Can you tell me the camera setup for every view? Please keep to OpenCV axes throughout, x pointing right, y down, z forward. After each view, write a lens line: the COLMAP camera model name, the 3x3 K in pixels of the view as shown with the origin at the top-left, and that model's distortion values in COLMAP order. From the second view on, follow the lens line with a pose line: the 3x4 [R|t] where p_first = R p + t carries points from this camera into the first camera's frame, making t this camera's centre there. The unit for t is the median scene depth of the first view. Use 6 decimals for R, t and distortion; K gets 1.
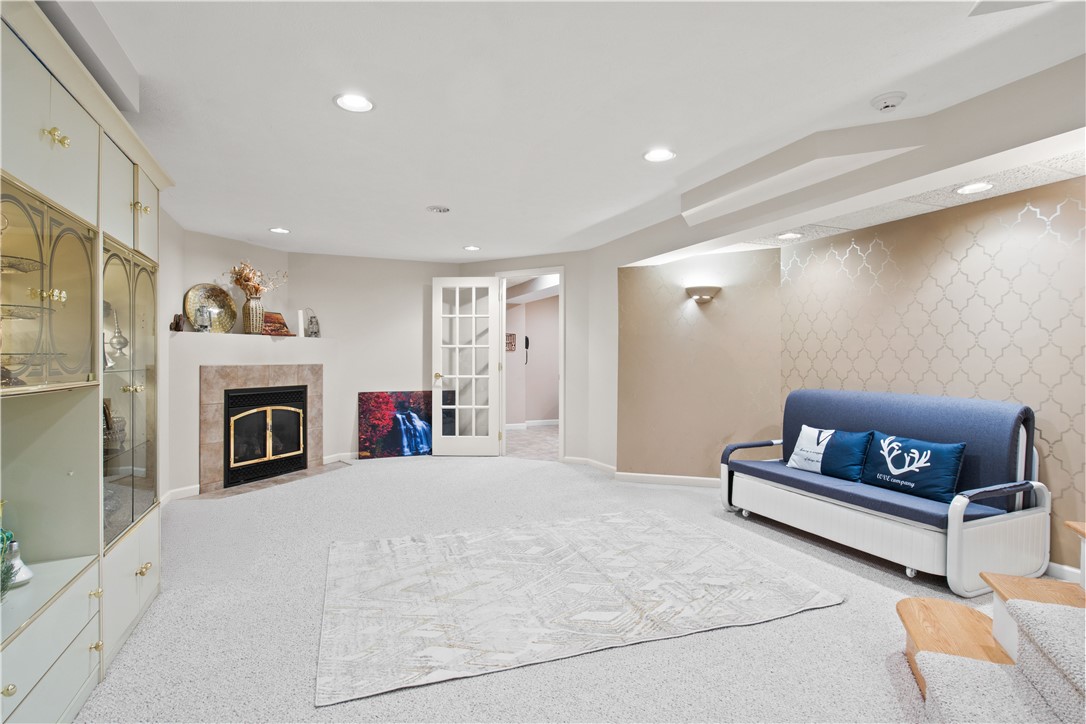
lens RADIAL K [[543.7, 0, 545.2], [0, 543.7, 360.2], [0, 0, 1]] dist [-0.008762, -0.001592]
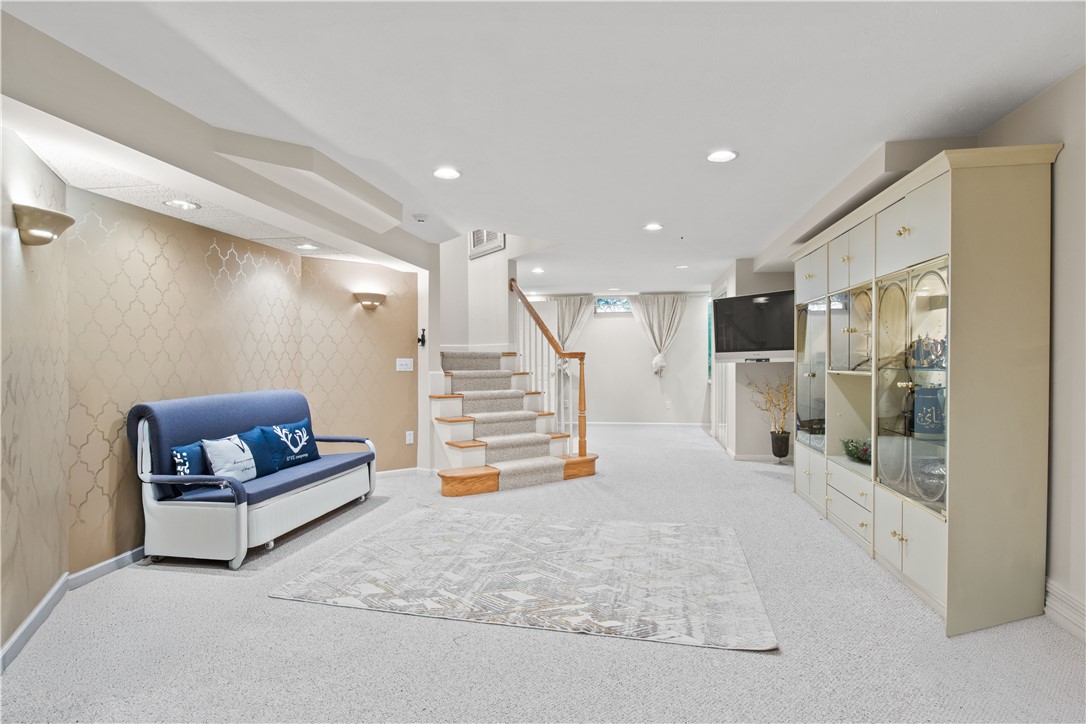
lens RADIAL K [[543.7, 0, 545.4], [0, 543.7, 364.8], [0, 0, 1]] dist [-0.008762, -0.001592]
pose [[-0.843206, -0.002137, 0.537586, -0.529995], [0.005204, 0.999913, 0.012136, -0.005657], [-0.537565, 0.013031, -0.843122, 1.770737]]
